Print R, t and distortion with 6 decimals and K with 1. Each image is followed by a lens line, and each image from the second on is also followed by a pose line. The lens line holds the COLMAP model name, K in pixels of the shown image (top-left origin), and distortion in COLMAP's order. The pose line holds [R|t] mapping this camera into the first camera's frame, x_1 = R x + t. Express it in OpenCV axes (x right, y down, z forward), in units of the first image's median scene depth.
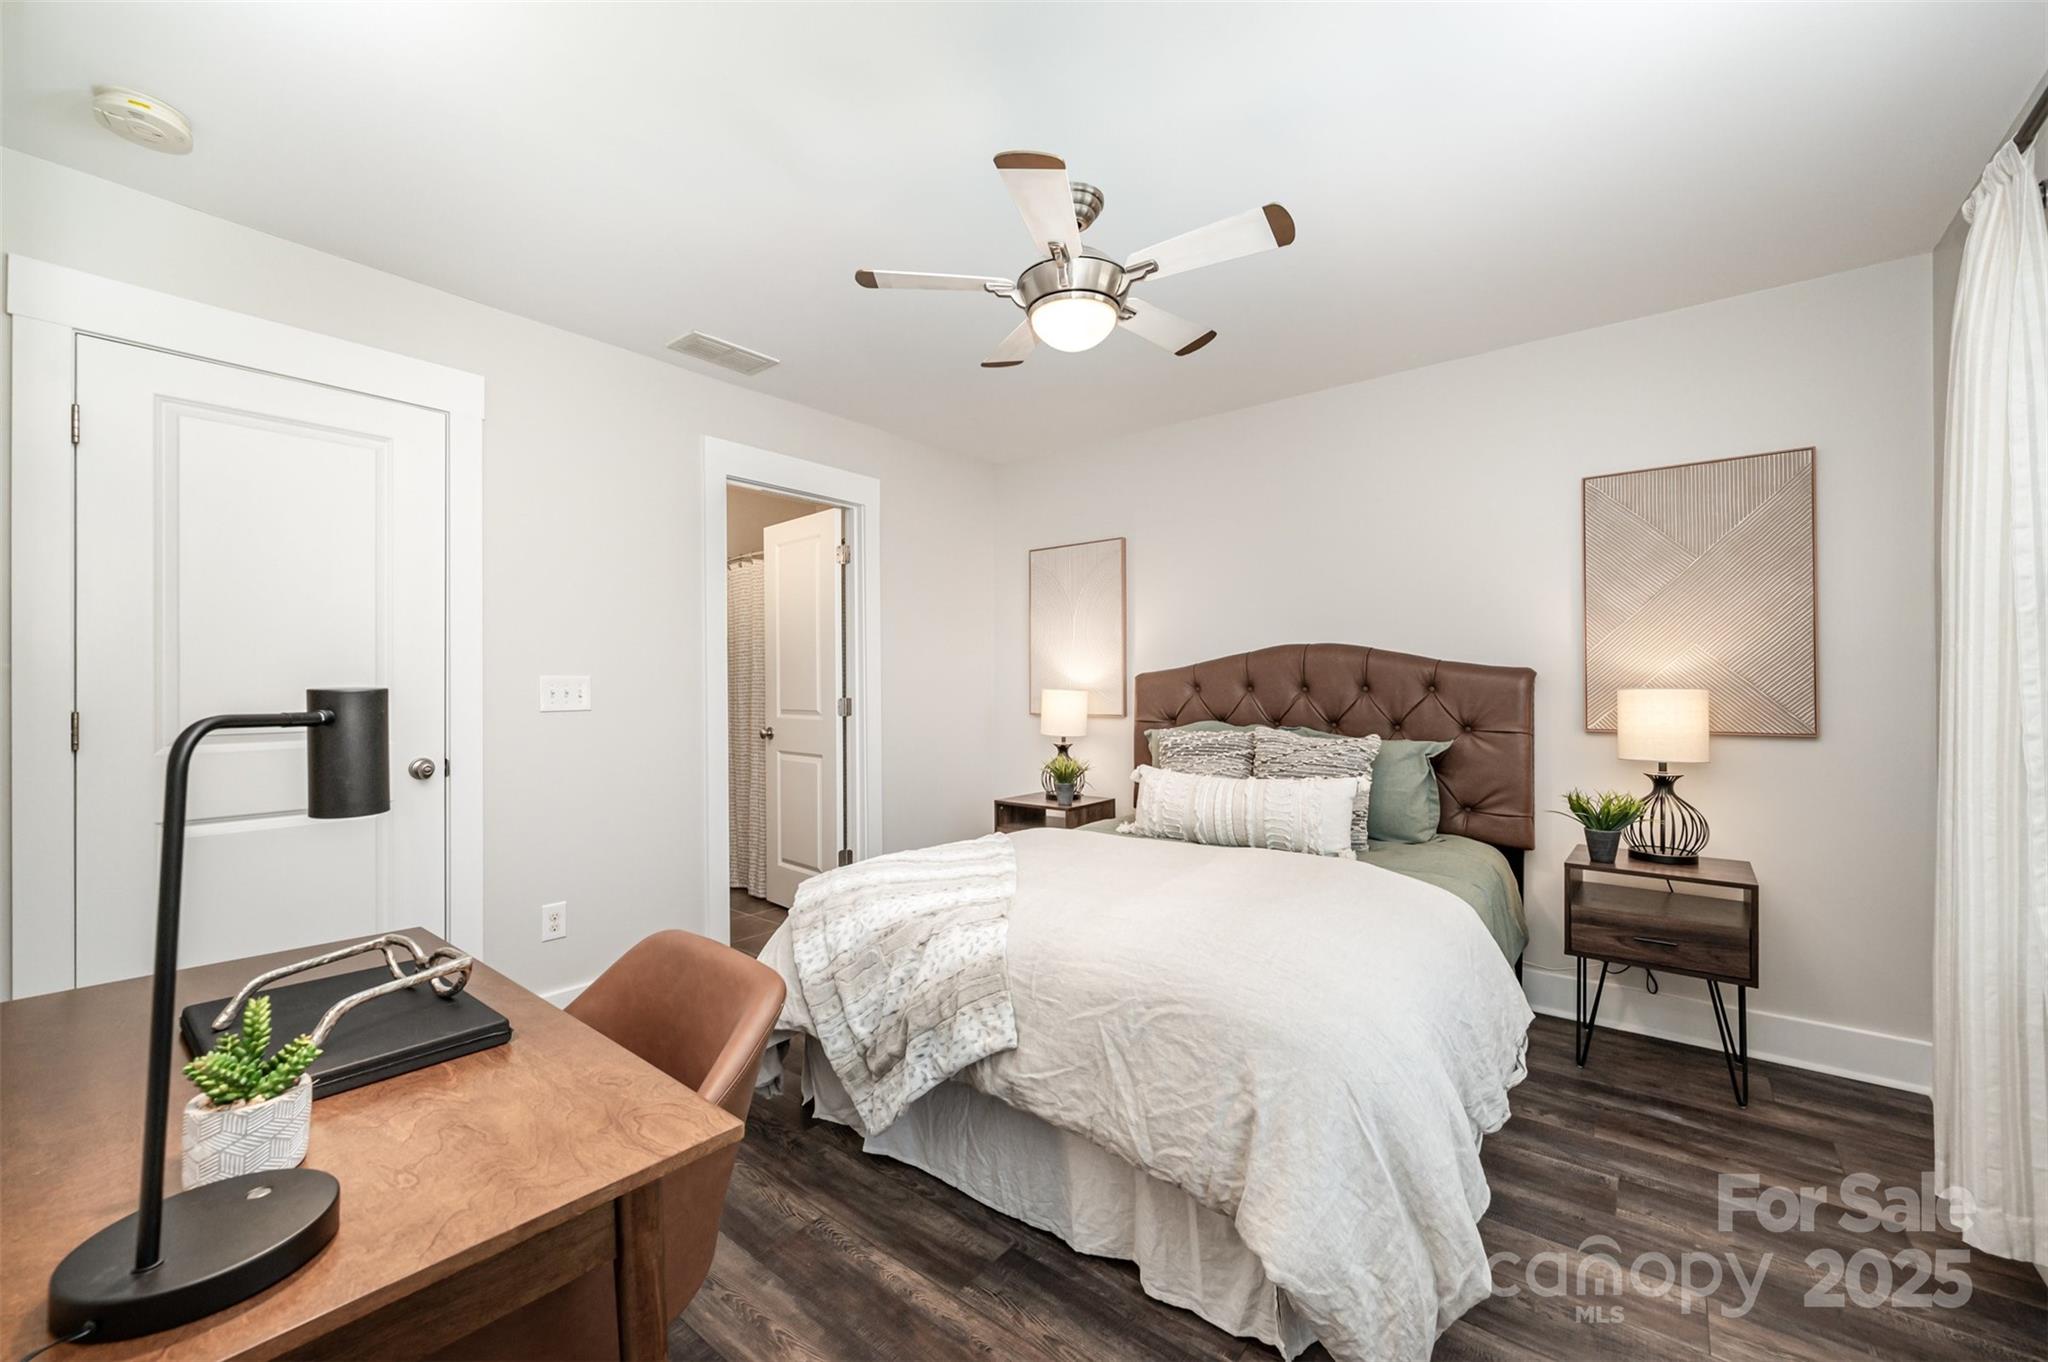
lens RADIAL K [[812.2, 0, 1047.6], [0, 812.2, 673.9], [0, 0, 1]] dist [-0.001602, -0.000061]
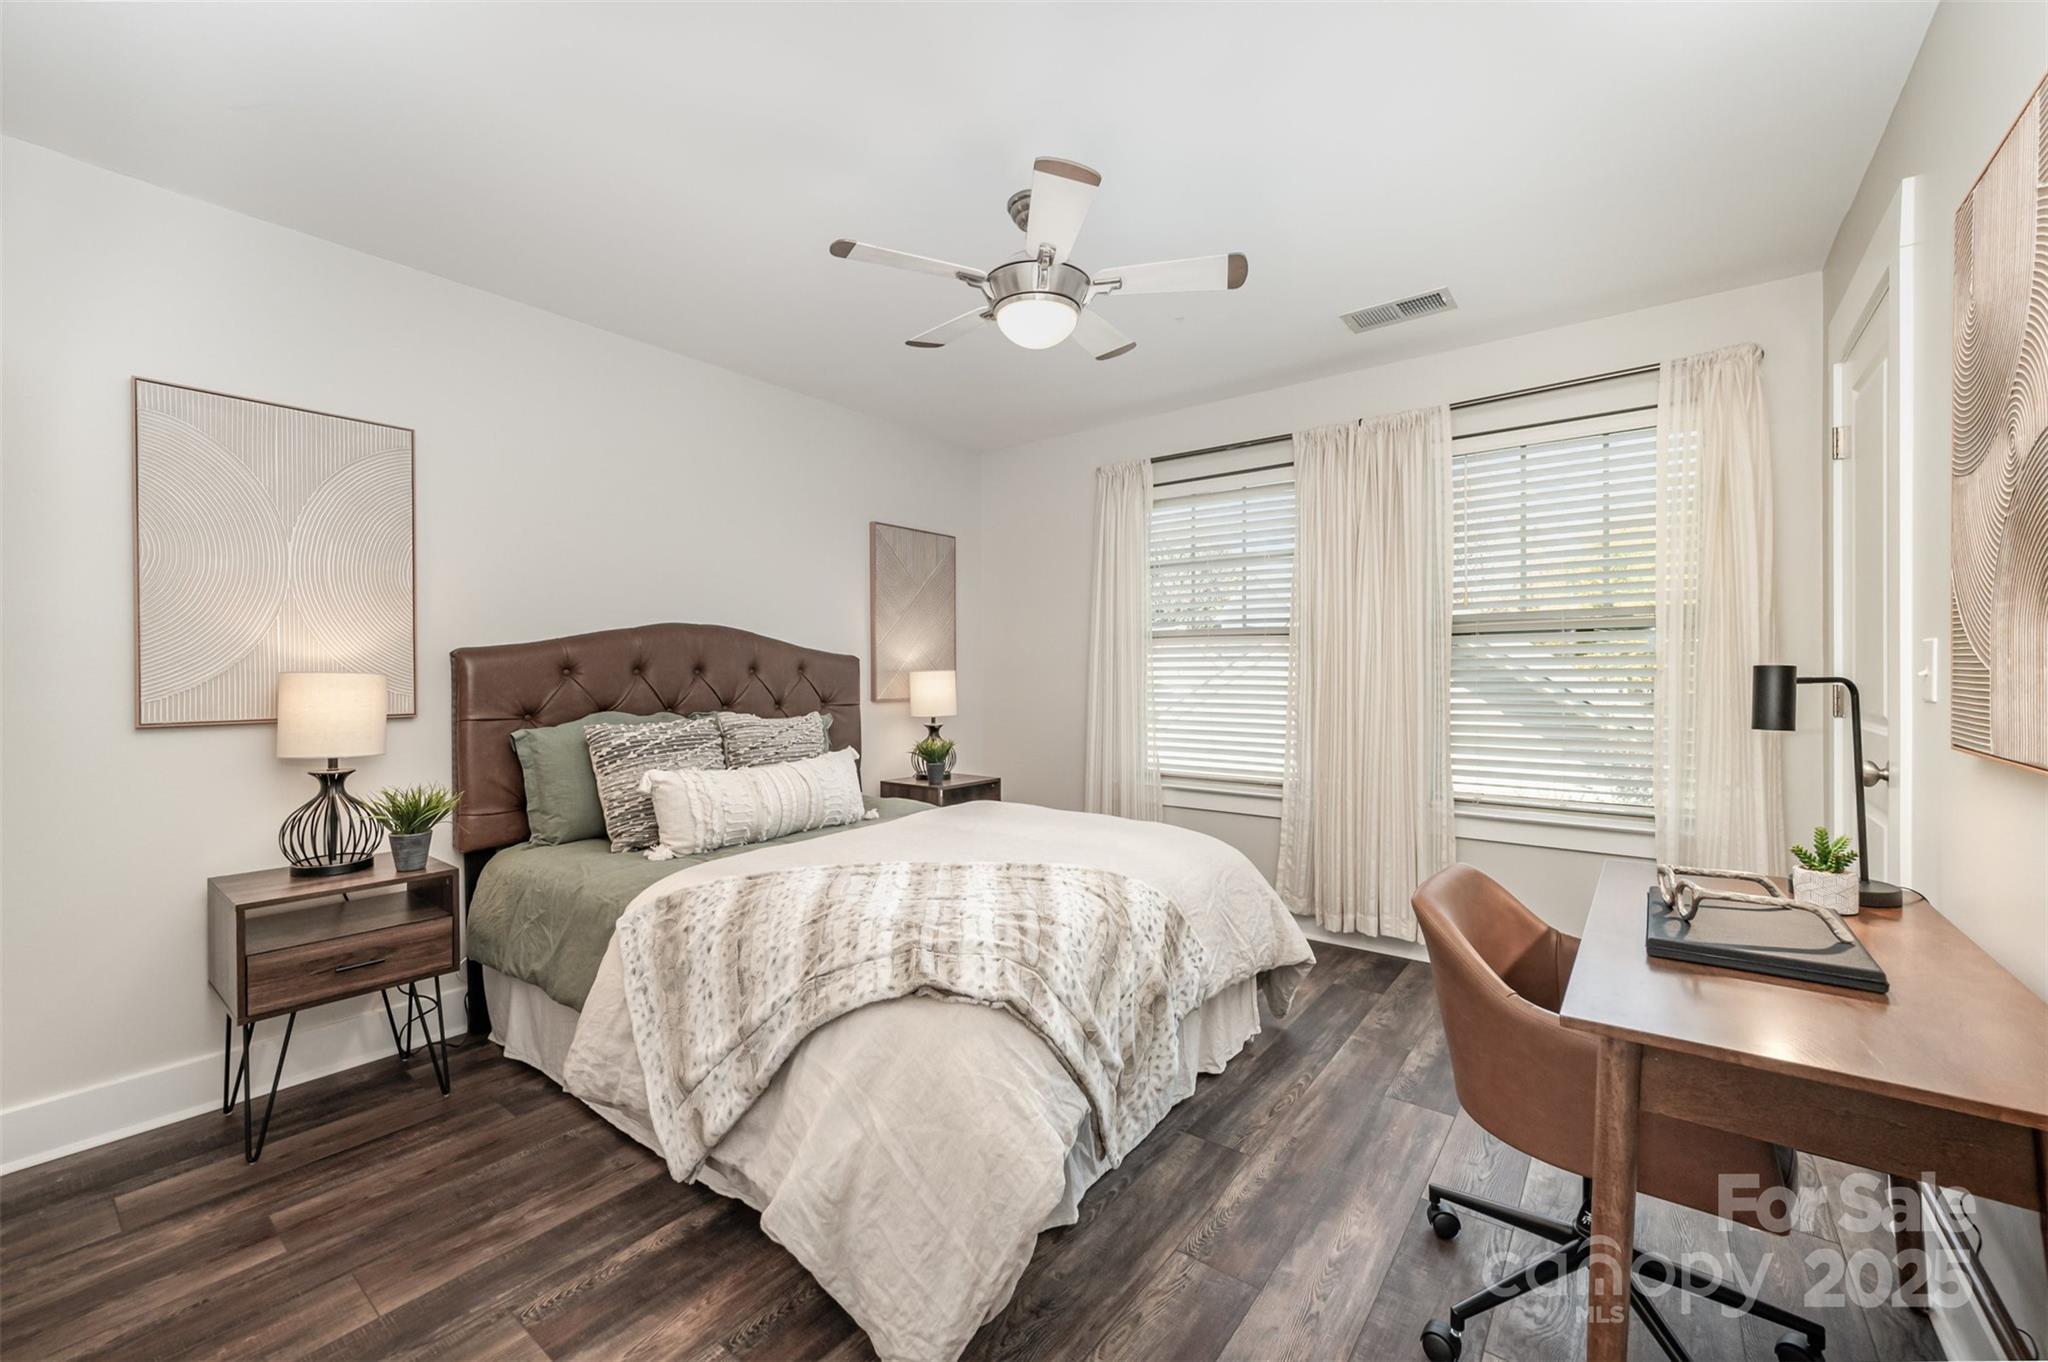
lens RADIAL K [[812.2, 0, 1047.6], [0, 812.2, 673.9], [0, 0, 1]] dist [-0.001602, -0.000061]
pose [[-0.018469, 0.008481, 0.999793, -0.813217], [-0.003834, 0.999956, -0.008553, 0.036560], [-0.999822, -0.003991, -0.018436, 0.816427]]
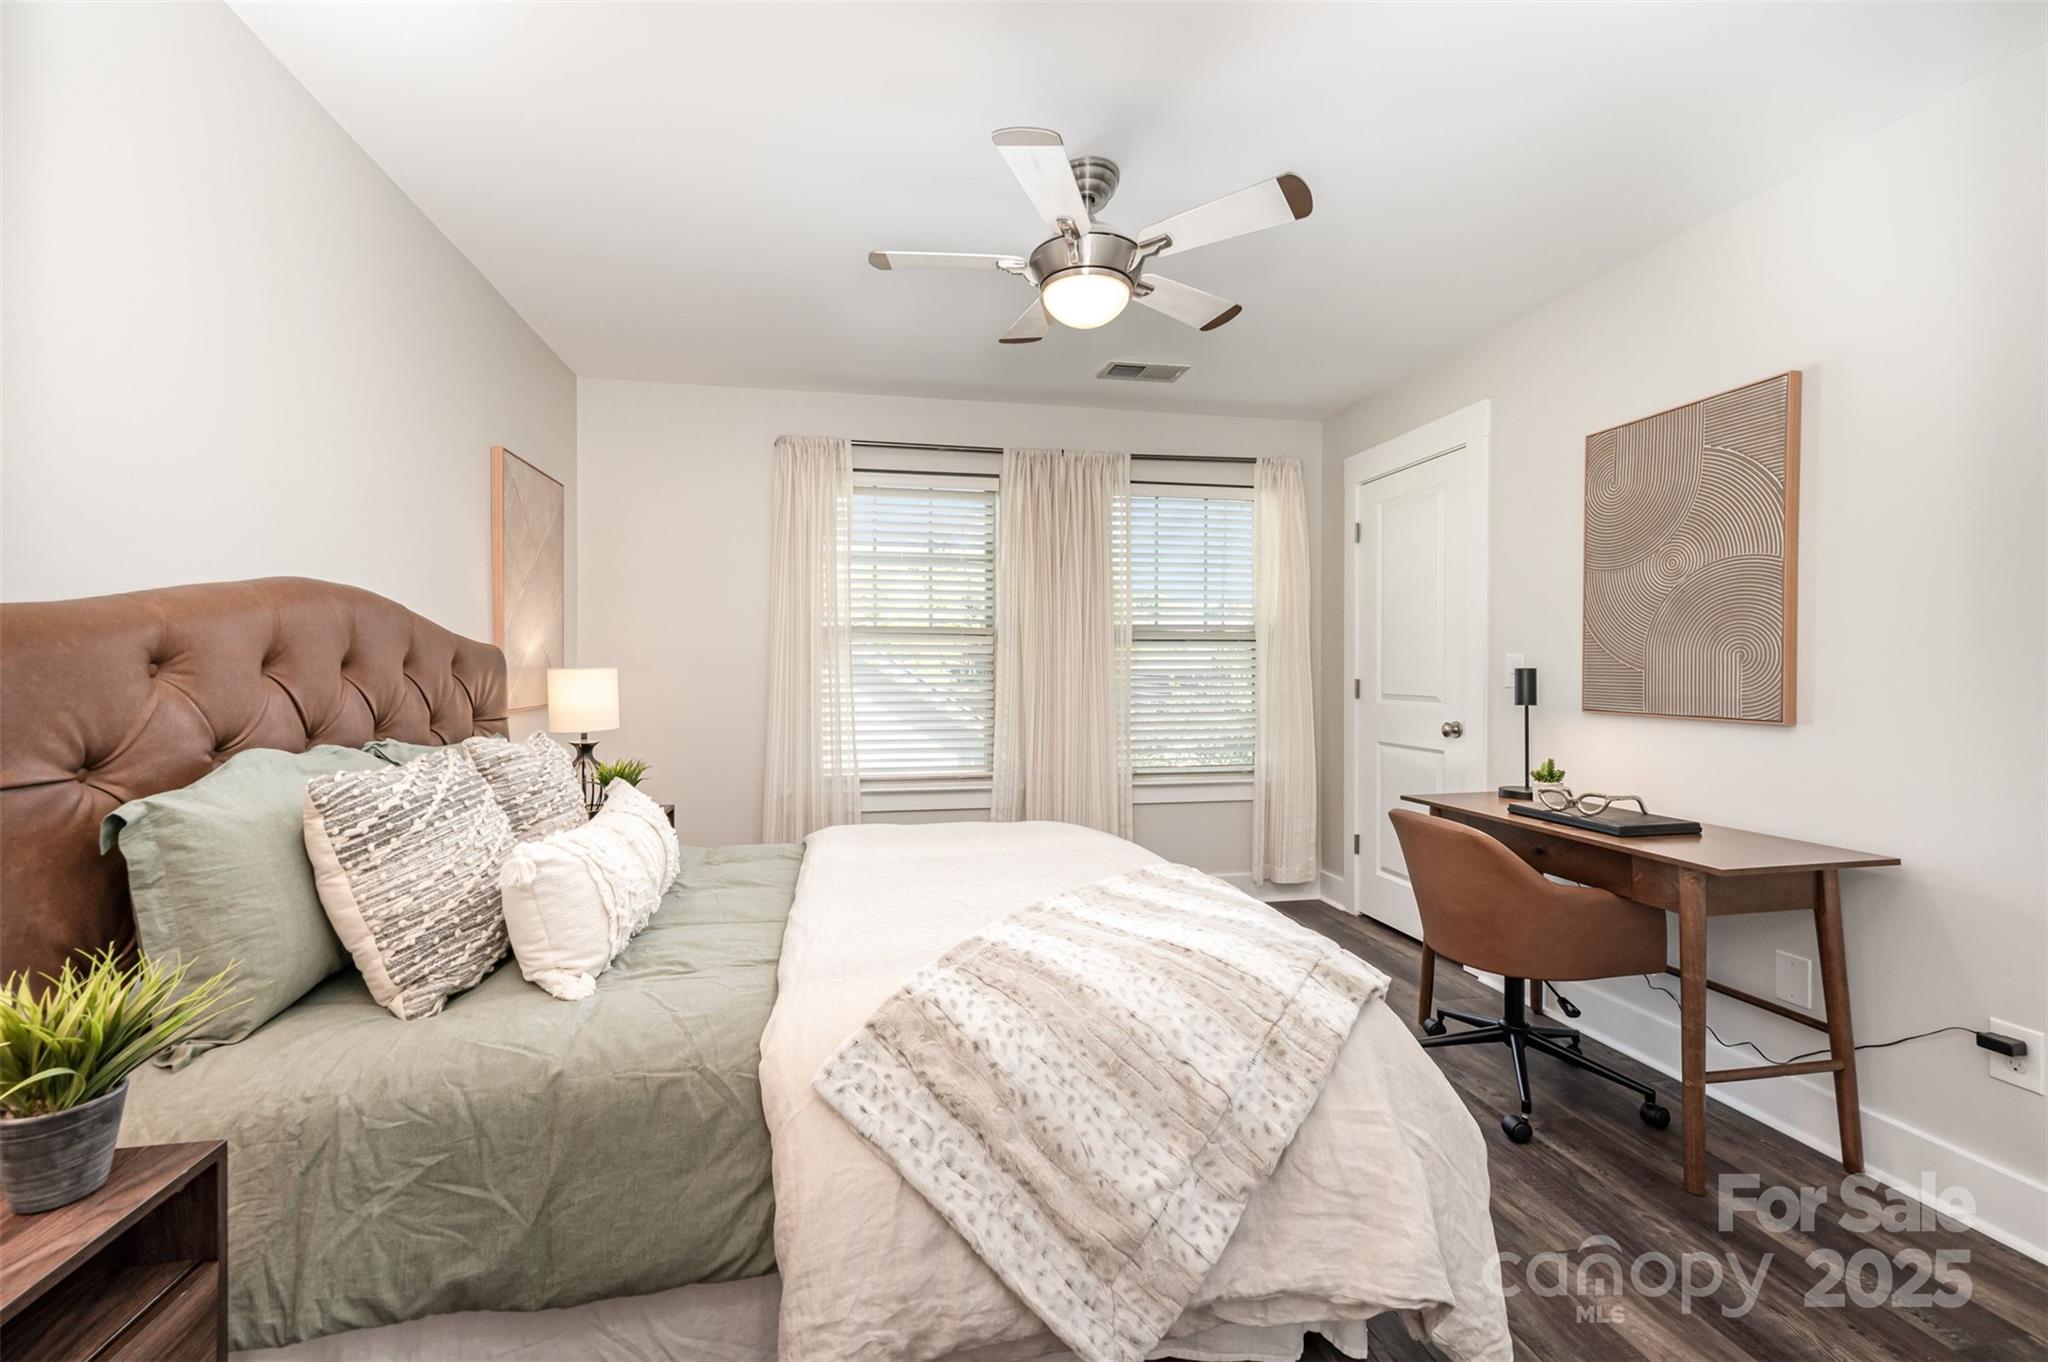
lens RADIAL K [[808.6, 0, 1006.4], [0, 808.6, 671.6], [0, 0, 1]] dist [0.001917, 0.000138]
pose [[-0.744864, 0.009164, 0.667153, -0.439010], [0.003775, 0.999948, -0.009520, 0.035991], [-0.667206, -0.004572, -0.744860, 1.456615]]
